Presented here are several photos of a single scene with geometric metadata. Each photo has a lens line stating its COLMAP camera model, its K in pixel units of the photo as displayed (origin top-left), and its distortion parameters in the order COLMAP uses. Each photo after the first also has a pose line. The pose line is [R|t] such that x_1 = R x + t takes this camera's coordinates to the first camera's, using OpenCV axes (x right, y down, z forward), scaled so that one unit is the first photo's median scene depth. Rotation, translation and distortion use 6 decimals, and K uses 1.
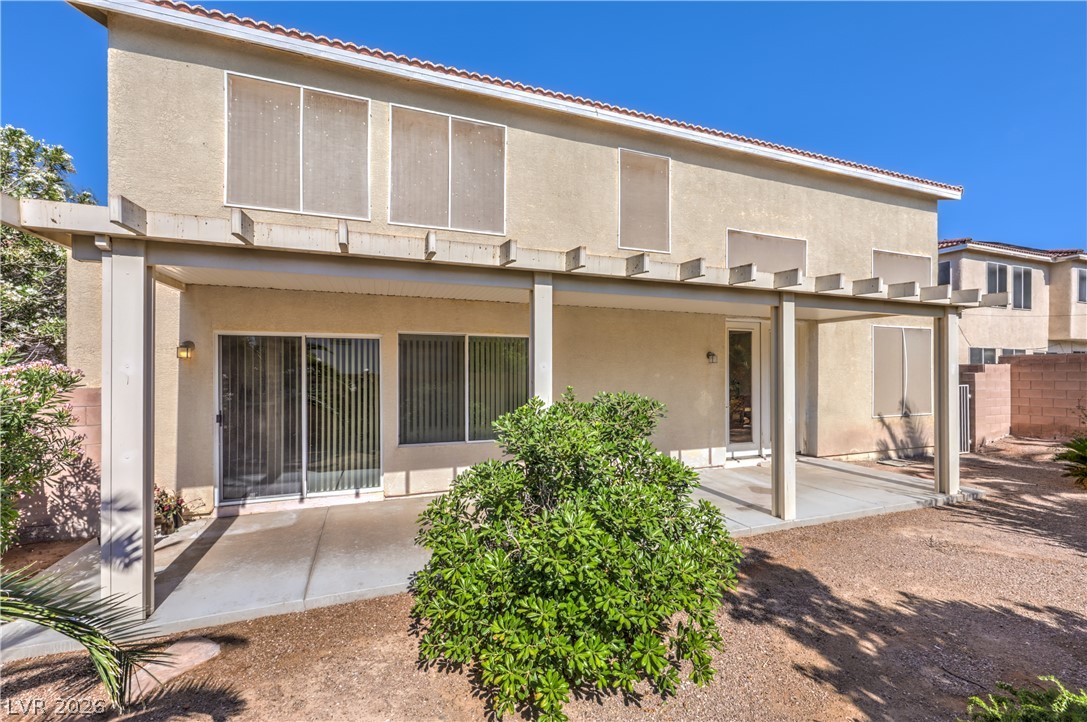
lens RADIAL K [[443.9, 0, 543.8], [0, 443.9, 365.5], [0, 0, 1]] dist [0.002099, -0.000959]
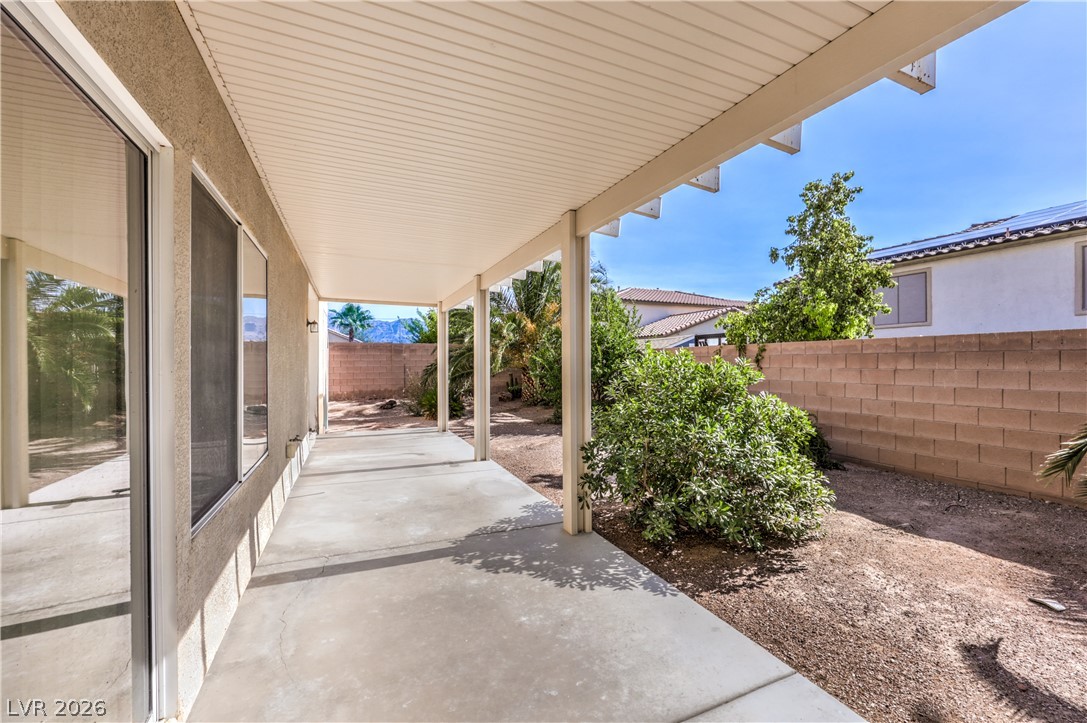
lens RADIAL K [[443.9, 0, 547.2], [0, 443.9, 362.1], [0, 0, 1]] dist [0.002099, -0.000959]
pose [[-0.039393, -0.003391, 0.999218, -0.348636], [-0.005303, 0.999981, 0.003184, 0.031533], [-0.999210, -0.005174, -0.039410, 0.421069]]
